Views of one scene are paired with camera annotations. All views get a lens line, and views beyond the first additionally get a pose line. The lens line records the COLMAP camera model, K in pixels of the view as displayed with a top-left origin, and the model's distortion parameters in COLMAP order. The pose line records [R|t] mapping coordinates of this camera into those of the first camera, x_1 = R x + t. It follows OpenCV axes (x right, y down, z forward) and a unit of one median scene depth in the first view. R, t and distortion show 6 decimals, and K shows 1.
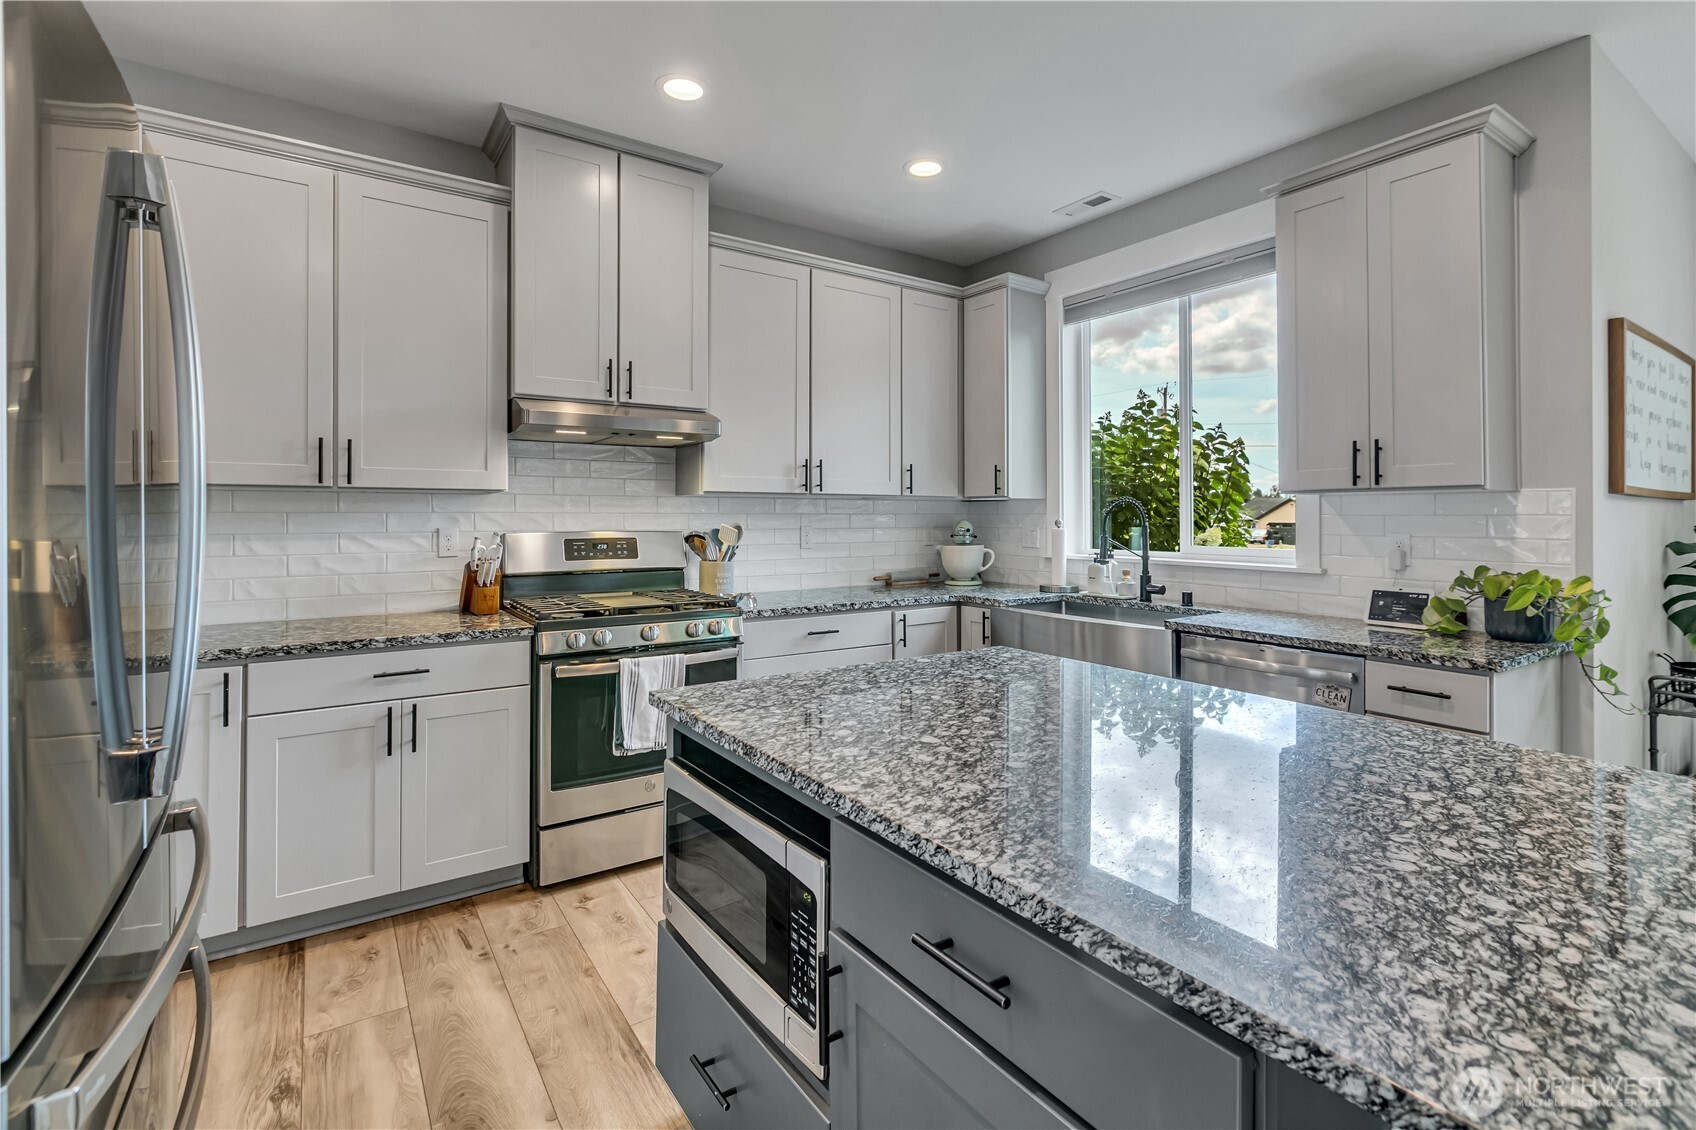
lens RADIAL K [[785.4, 0, 863.5], [0, 785.4, 512.3], [0, 0, 1]] dist [-0.000813, -0.000093]
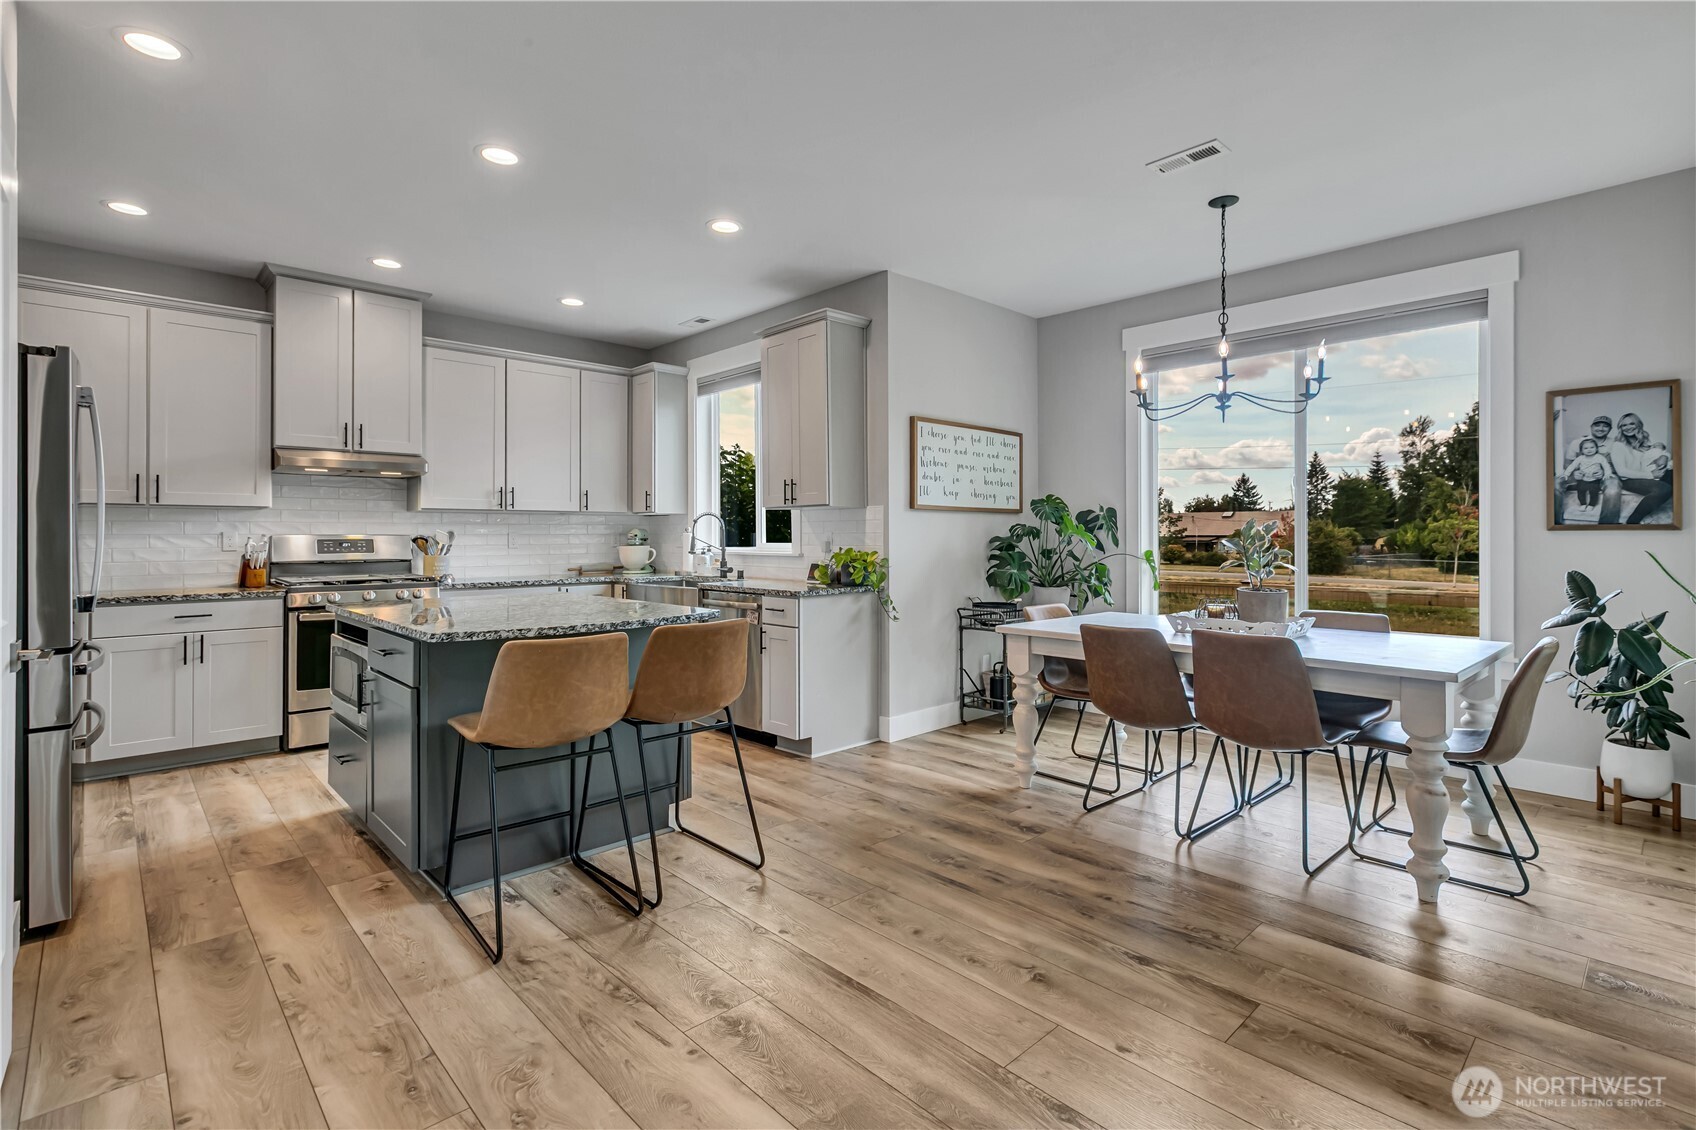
lens RADIAL K [[795.3, 0, 866.6], [0, 795.3, 528.5], [0, 0, 1]] dist [0.000031, -0.000032]
pose [[0.987375, -0.003423, 0.158364, 0.437080], [0.004331, 0.999976, -0.005390, 0.027039], [-0.158342, 0.006007, 0.987366, -0.703030]]
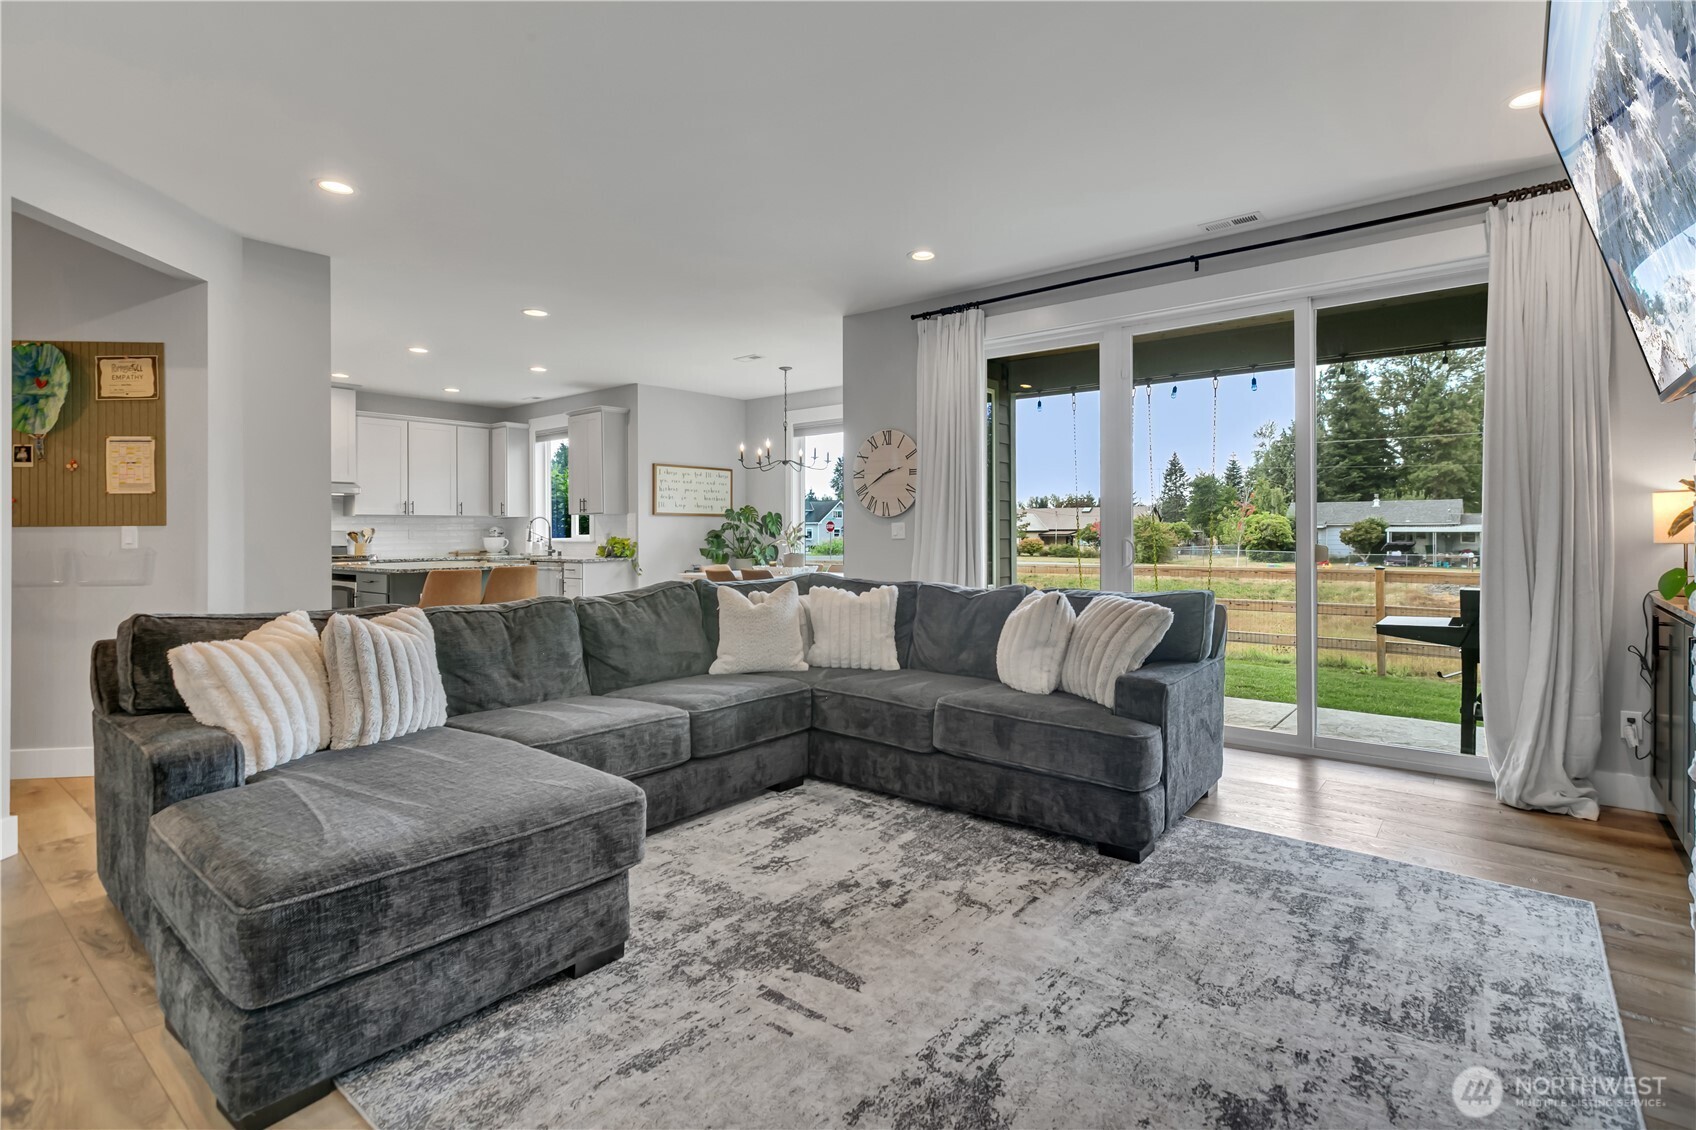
lens RADIAL K [[807.6, 0, 873.8], [0, 807.6, 522.3], [0, 0, 1]] dist [-0.000916, -0.000339]
pose [[0.956814, -0.006624, 0.290625, 0.684125], [0.009054, 0.999934, -0.007019, 0.034021], [-0.290559, 0.009347, 0.956811, -2.111572]]
